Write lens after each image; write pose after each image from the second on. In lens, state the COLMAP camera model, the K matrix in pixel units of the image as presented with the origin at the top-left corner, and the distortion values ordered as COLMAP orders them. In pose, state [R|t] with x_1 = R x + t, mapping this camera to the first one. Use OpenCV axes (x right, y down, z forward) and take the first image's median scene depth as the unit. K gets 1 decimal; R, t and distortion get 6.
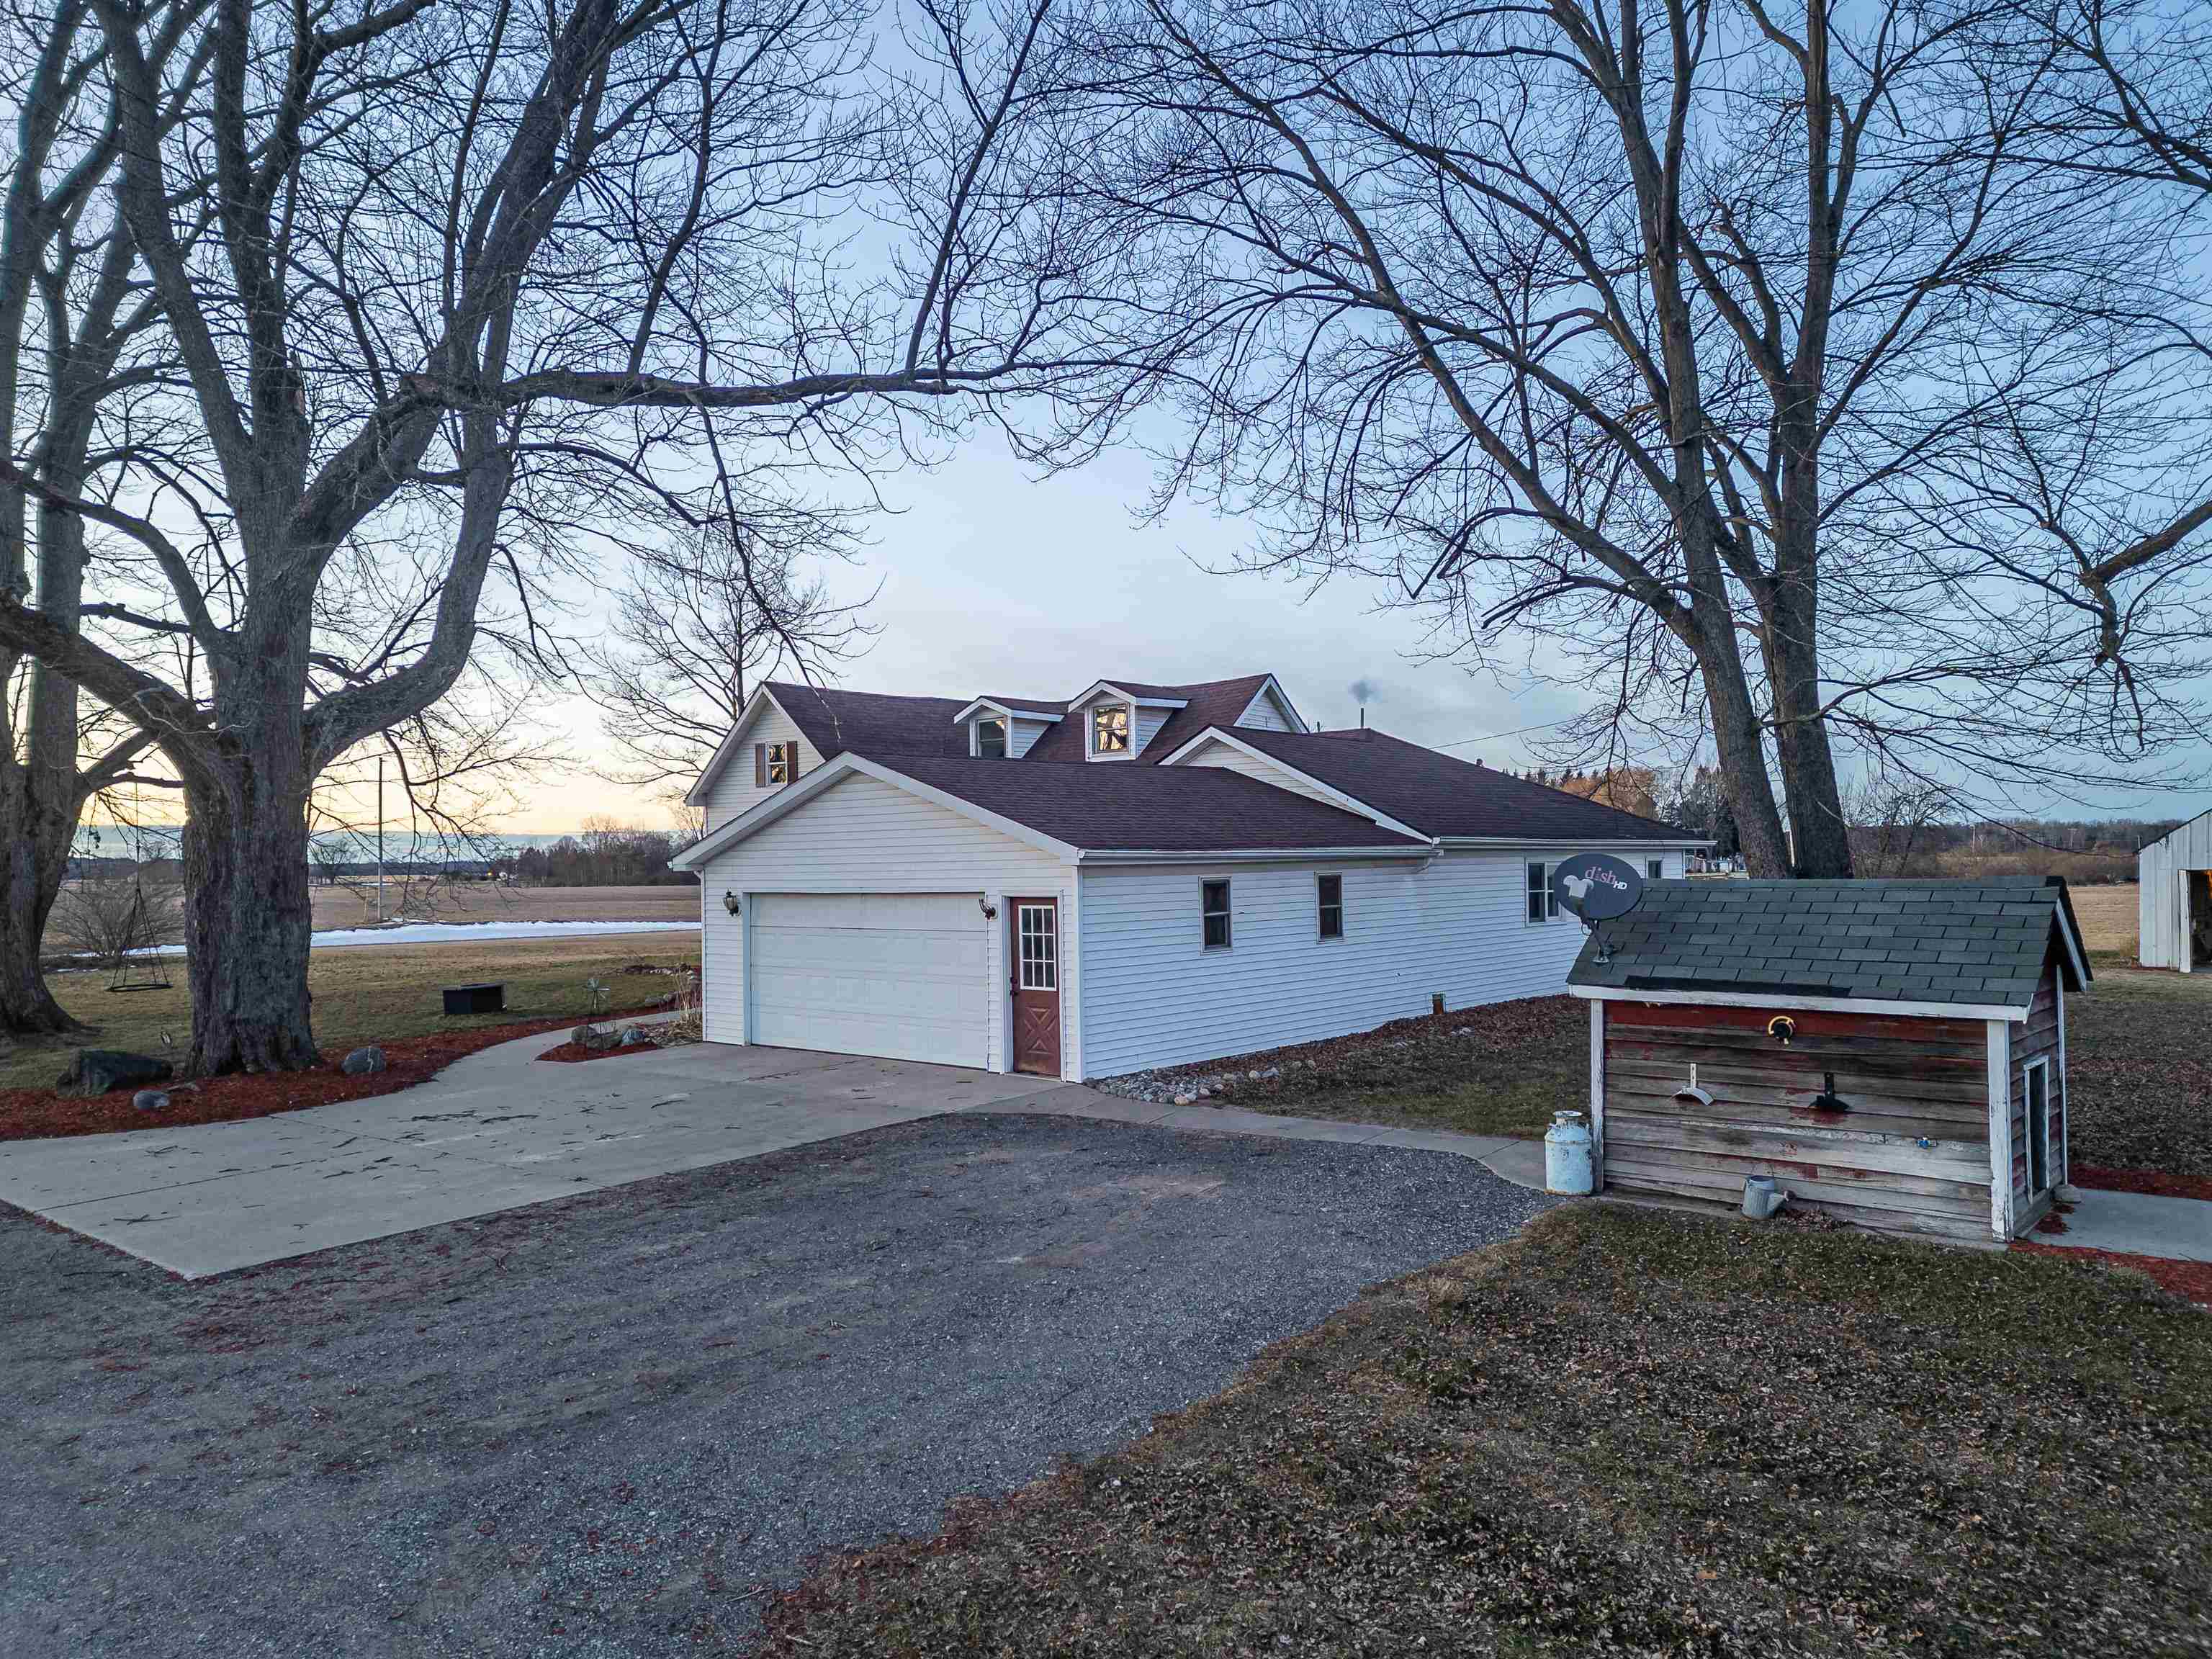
lens RADIAL K [[1649.2, 0, 1106.0], [0, 1649.2, 829.5], [0, 0, 1]] dist [0.097468, 0.000337]
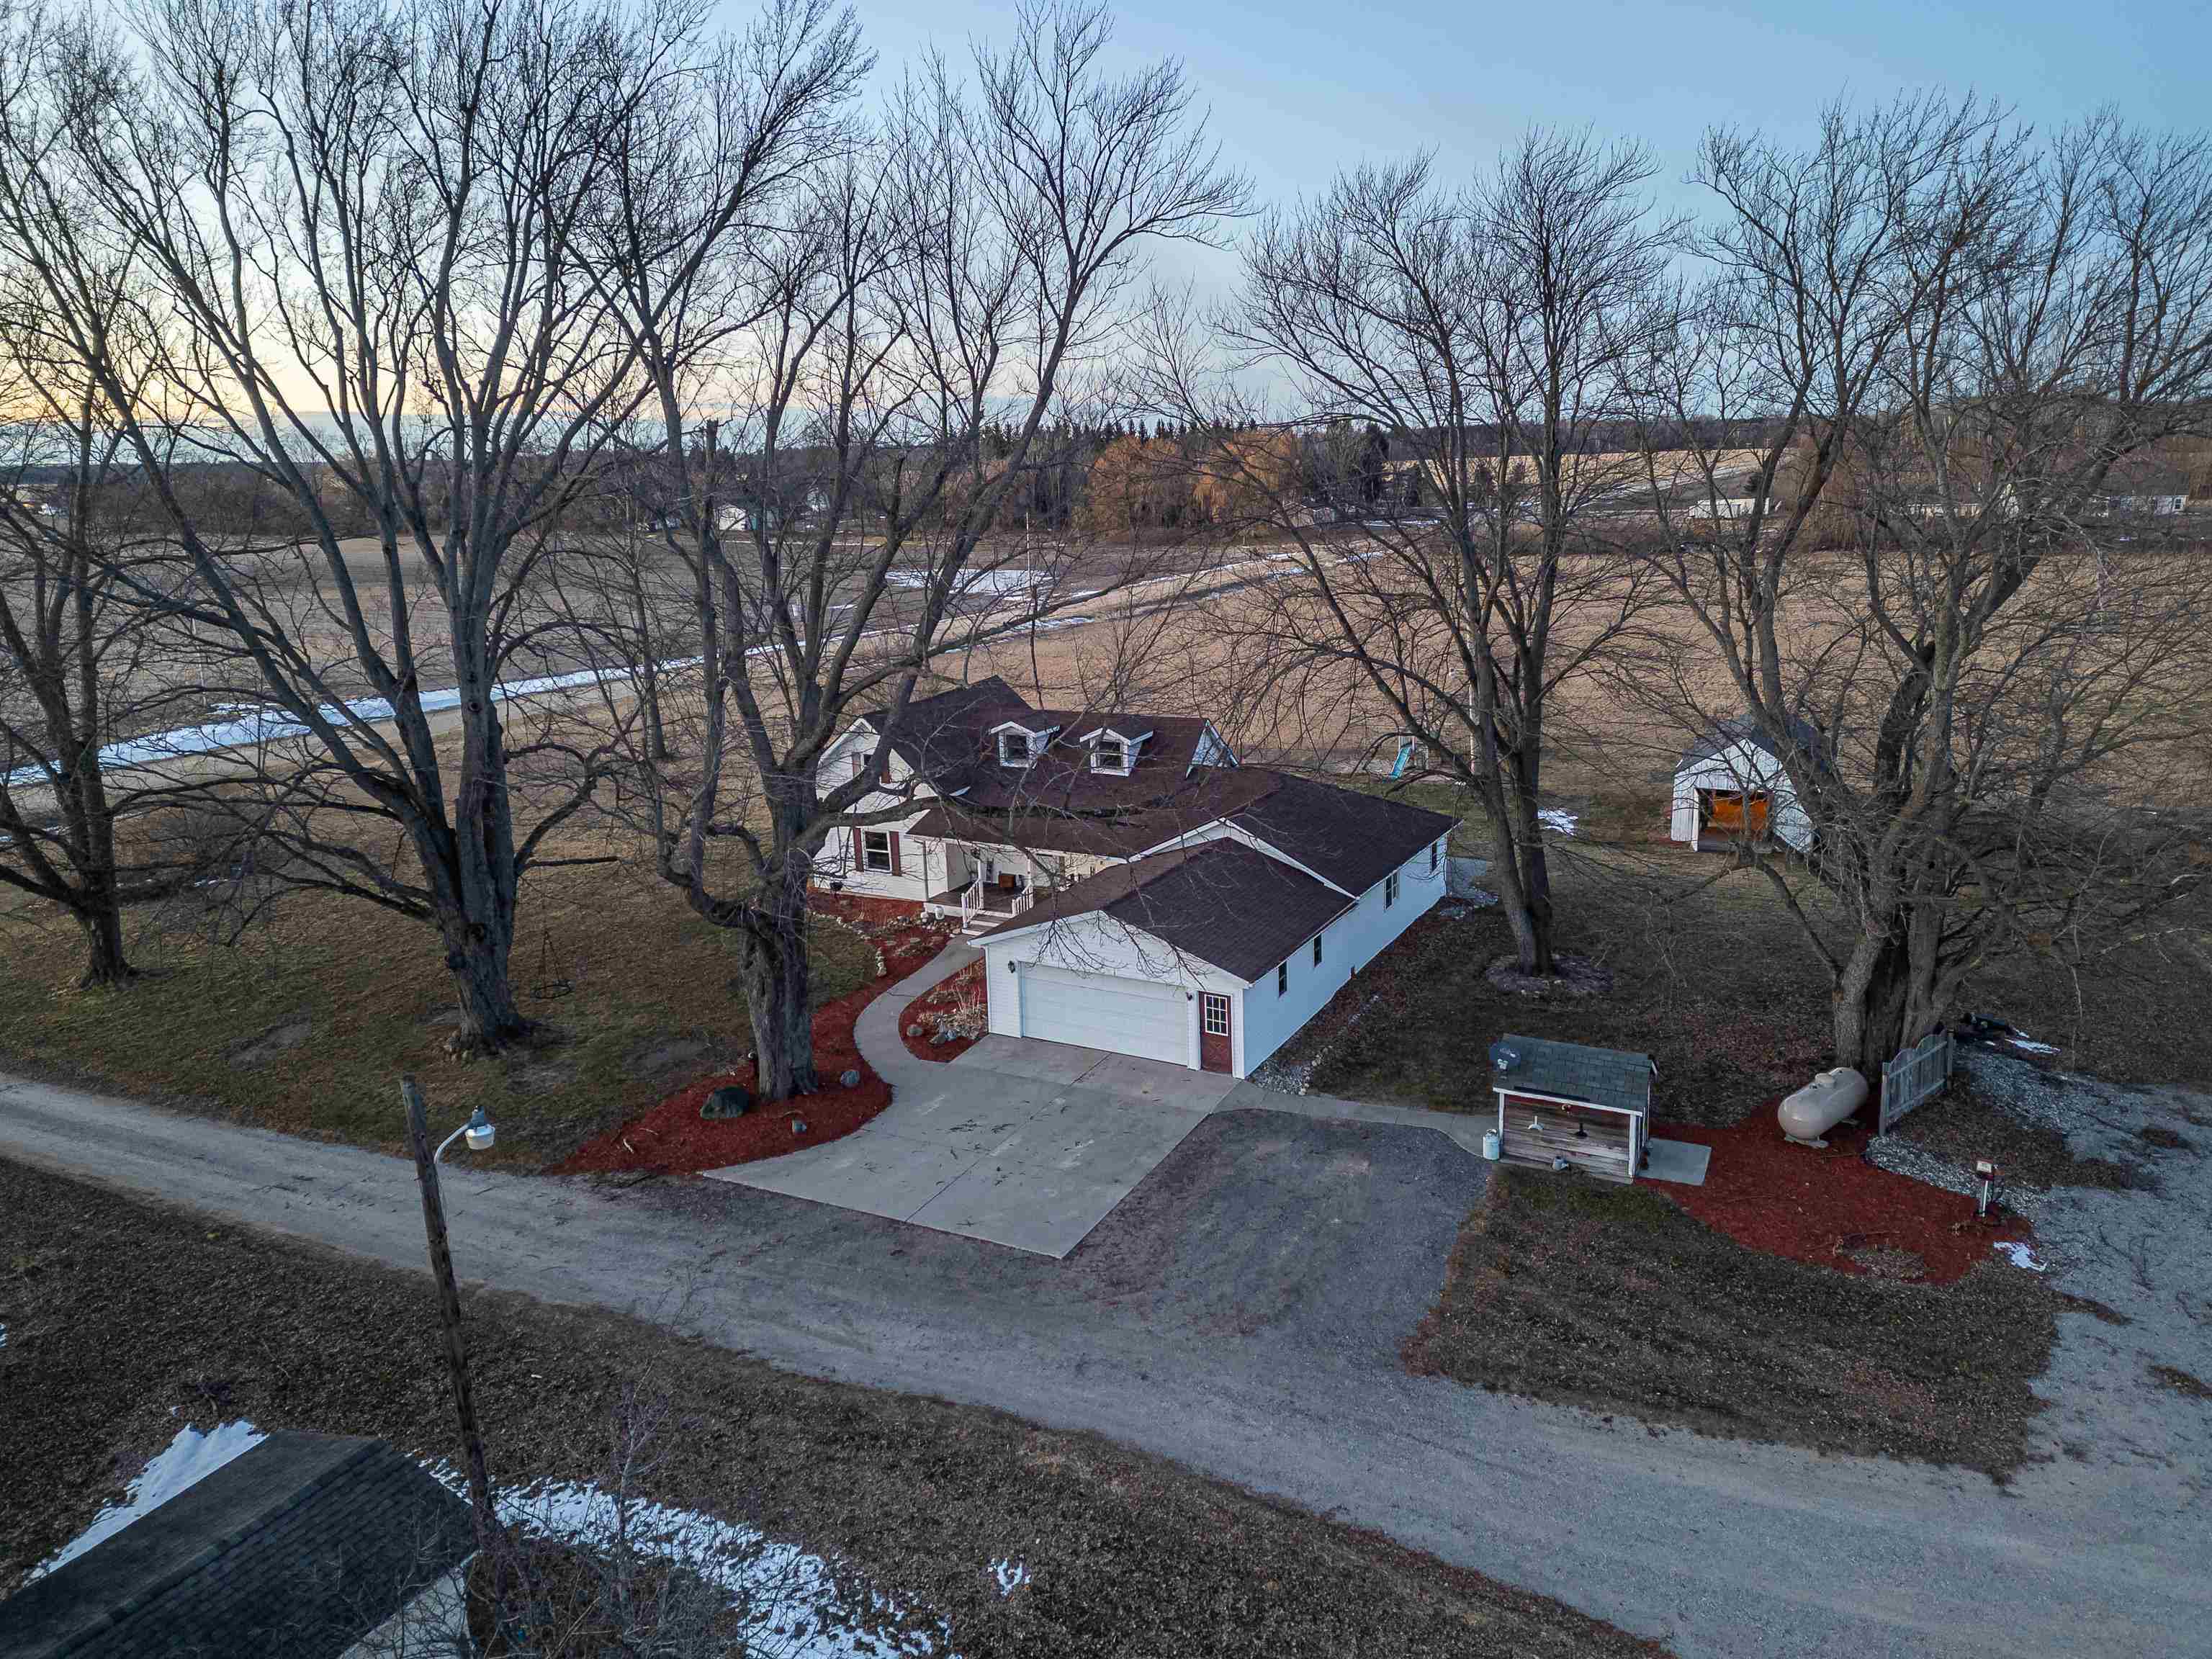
lens RADIAL K [[1649.2, 0, 1106.0], [0, 1649.2, 829.5], [0, 0, 1]] dist [0.097468, 0.000337]
pose [[0.972457, -0.077395, 0.219856, -0.633983], [0.017682, 0.965039, 0.261509, -0.724772], [-0.232409, -0.250419, 0.939828, -0.922914]]
